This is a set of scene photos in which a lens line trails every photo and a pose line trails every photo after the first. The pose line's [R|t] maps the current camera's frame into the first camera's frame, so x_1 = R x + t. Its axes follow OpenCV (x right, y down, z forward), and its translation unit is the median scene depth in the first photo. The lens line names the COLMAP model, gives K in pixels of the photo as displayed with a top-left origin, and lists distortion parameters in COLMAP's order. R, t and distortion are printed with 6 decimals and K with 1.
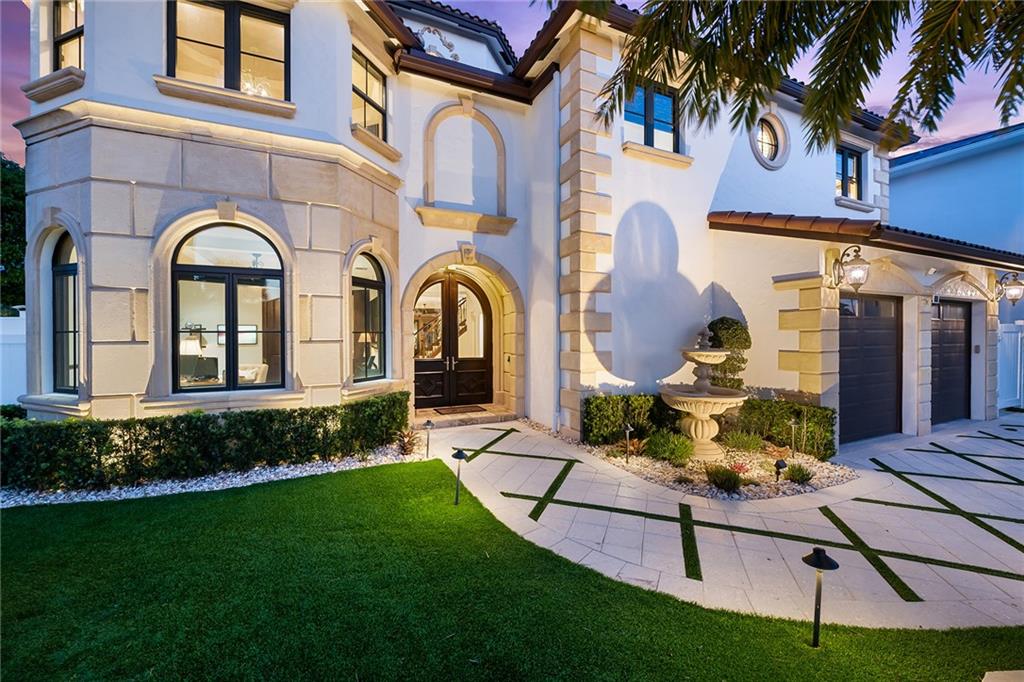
lens RADIAL K [[407.3, 0, 512.0], [0, 407.3, 341.0], [0, 0, 1]] dist [-0.001529, -0.000344]
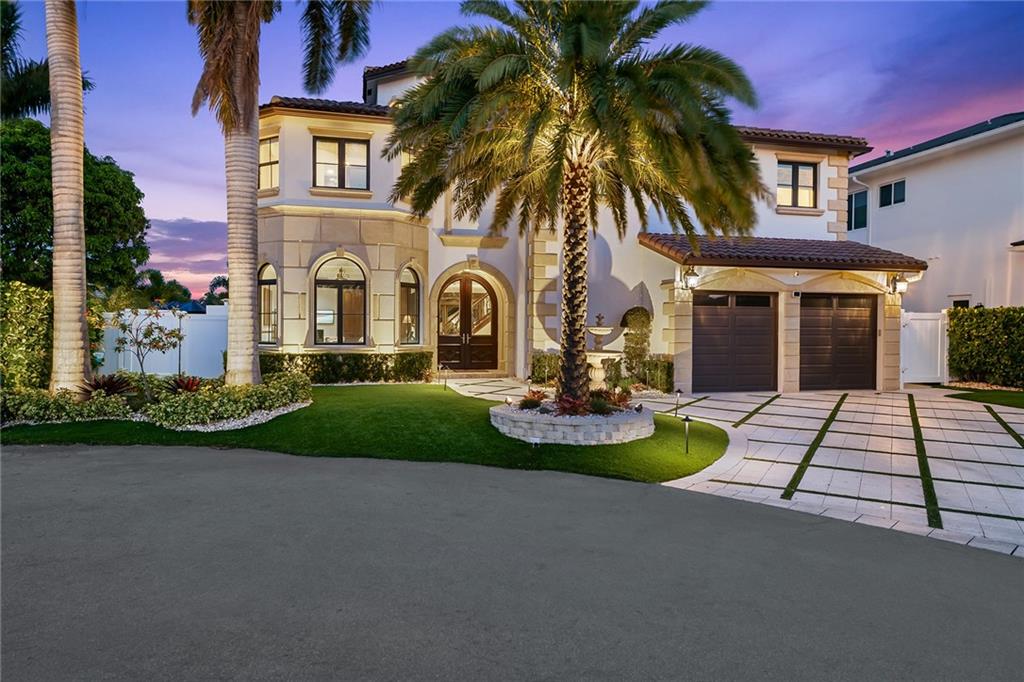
lens RADIAL K [[640.9, 0, 508.0], [0, 640.9, 337.9], [0, 0, 1]] dist [0.016235, -0.000138]
pose [[0.981289, 0.013307, -0.192080, 0.581468], [-0.012425, 0.999906, 0.005795, 0.054253], [0.192139, -0.003300, 0.981362, -1.585976]]
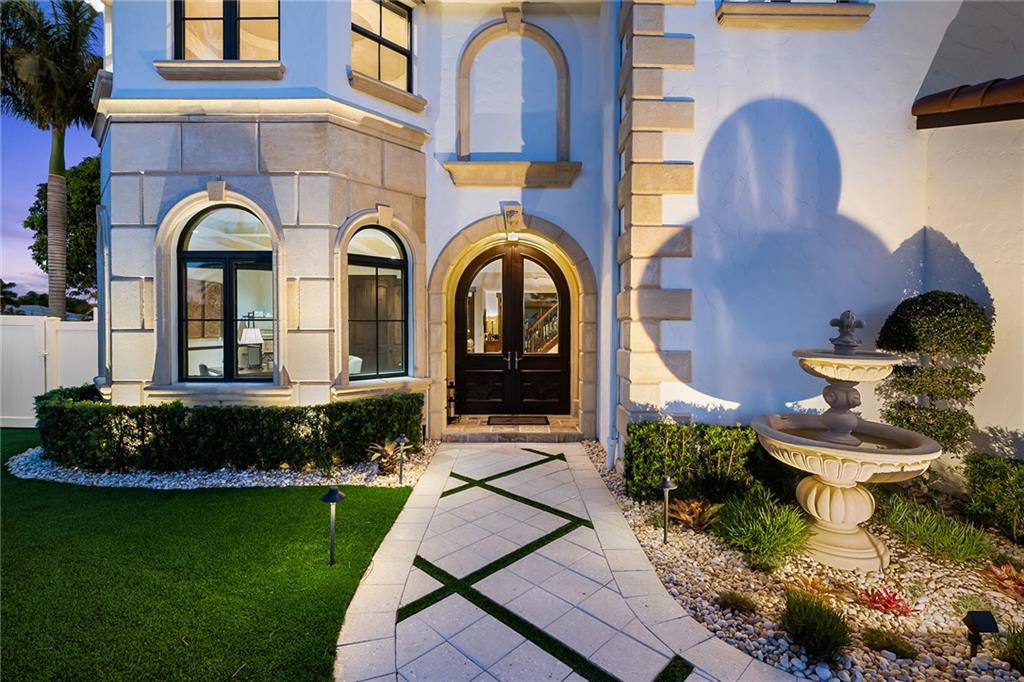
lens RADIAL K [[462.2, 0, 513.8], [0, 462.2, 335.3], [0, 0, 1]] dist [-0.000043, -0.001317]
pose [[0.909202, 0.013310, -0.416142, 0.316085], [-0.009204, 0.999887, 0.011872, -0.005248], [0.416253, -0.006964, 0.909222, 0.267808]]
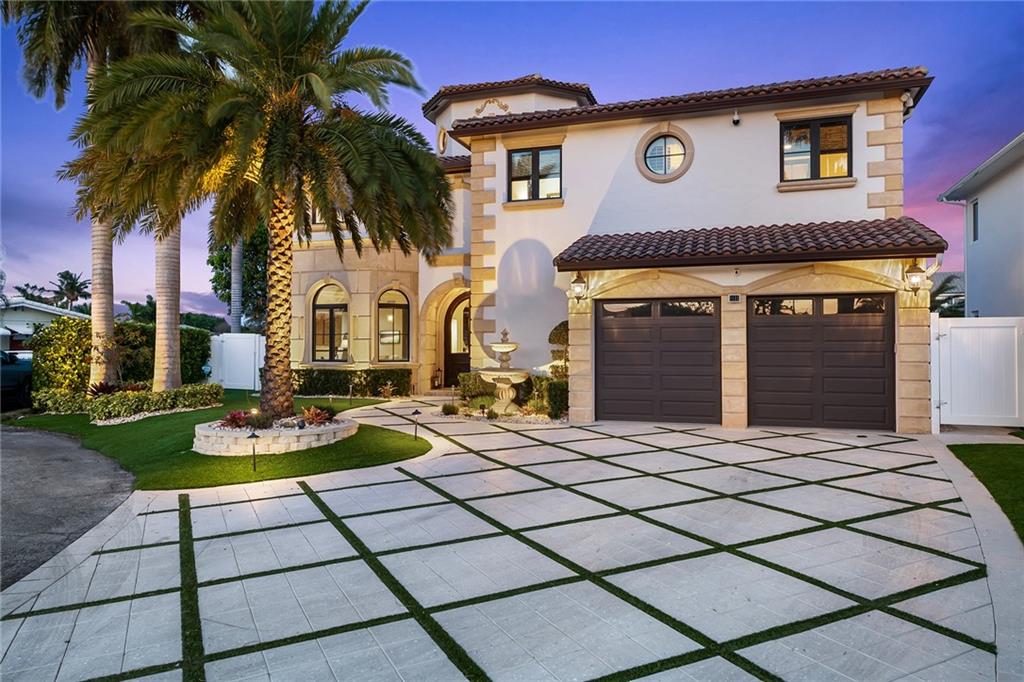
lens RADIAL K [[668.5, 0, 512.0], [0, 668.5, 341.0], [0, 0, 1]] dist [0.018571, -0.000654]
pose [[0.723253, -0.002240, -0.690579, 2.142290], [-0.009689, 0.999863, -0.013390, 0.044159], [0.690515, 0.016376, 0.723133, -0.781203]]
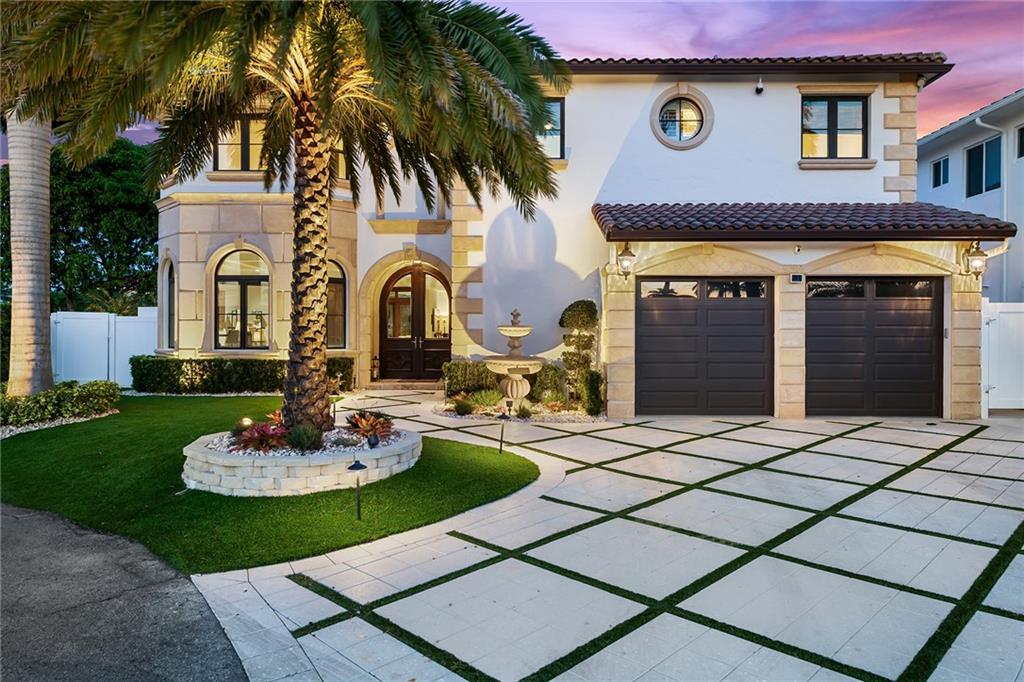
lens RADIAL K [[660.7, 0, 510.2], [0, 660.7, 337.6], [0, 0, 1]] dist [0.015957, -0.003240]
pose [[0.900419, 0.009353, -0.434923, 1.306082], [-0.010538, 0.999944, -0.000314, 0.055177], [0.434896, 0.004865, 0.900468, -0.854938]]
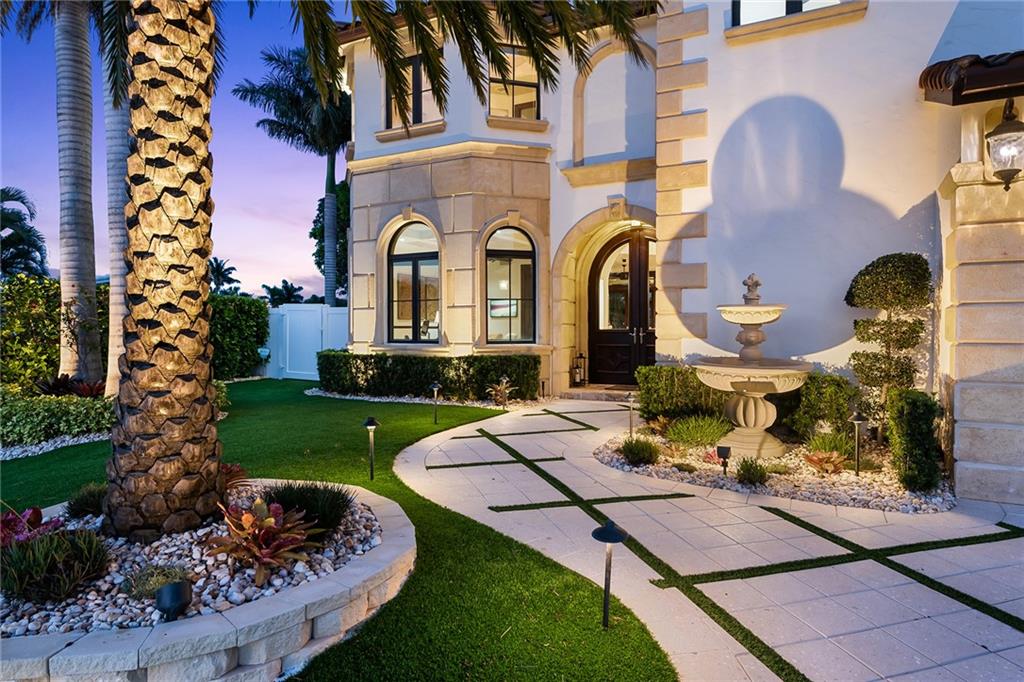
lens RADIAL K [[617.5, 0, 513.4], [0, 617.5, 335.3], [0, 0, 1]] dist [0.013171, -0.000659]
pose [[0.603183, 0.012190, -0.797509, 1.036551], [-0.008204, 0.999925, 0.009079, 0.064485], [0.797560, 0.001067, 0.603238, 0.009271]]
